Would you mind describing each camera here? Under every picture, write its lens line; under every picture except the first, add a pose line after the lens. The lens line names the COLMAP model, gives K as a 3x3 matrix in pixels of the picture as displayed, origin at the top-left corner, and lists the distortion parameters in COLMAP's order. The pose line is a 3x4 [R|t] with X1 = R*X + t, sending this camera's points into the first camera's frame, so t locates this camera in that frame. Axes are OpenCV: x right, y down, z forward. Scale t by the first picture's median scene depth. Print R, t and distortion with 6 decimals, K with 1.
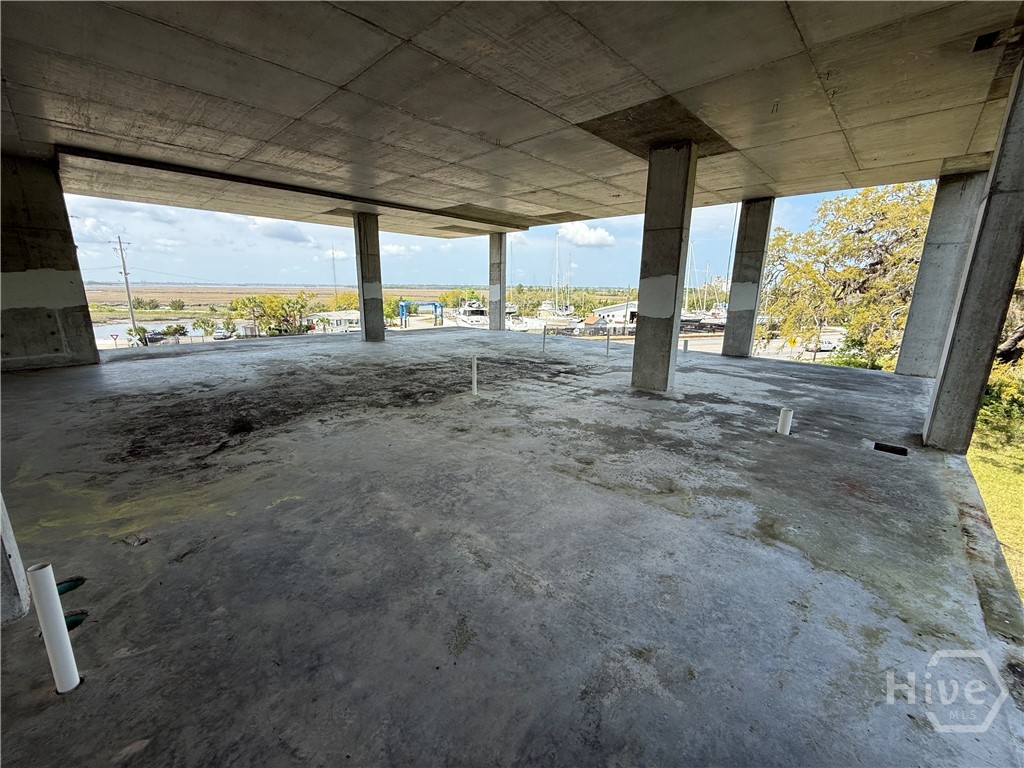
lens RADIAL K [[407.9, 0, 507.1], [0, 407.9, 382.2], [0, 0, 1]] dist [-0.000255, 0.000954]
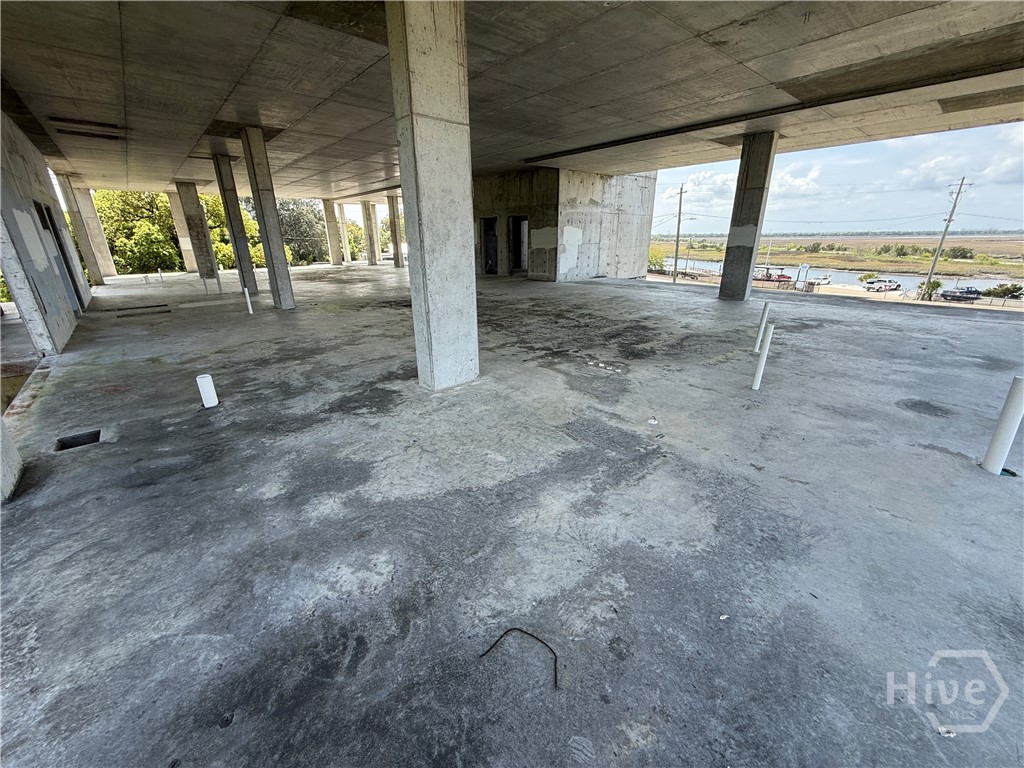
lens RADIAL K [[407.9, 0, 512.8], [0, 407.9, 382.4], [0, 0, 1]] dist [-0.000255, 0.000954]
pose [[-0.075156, 0.323276, -0.943316, 1.337355], [-0.216645, 0.918102, 0.331895, -0.315531], [0.973353, 0.229309, 0.001035, 1.510033]]
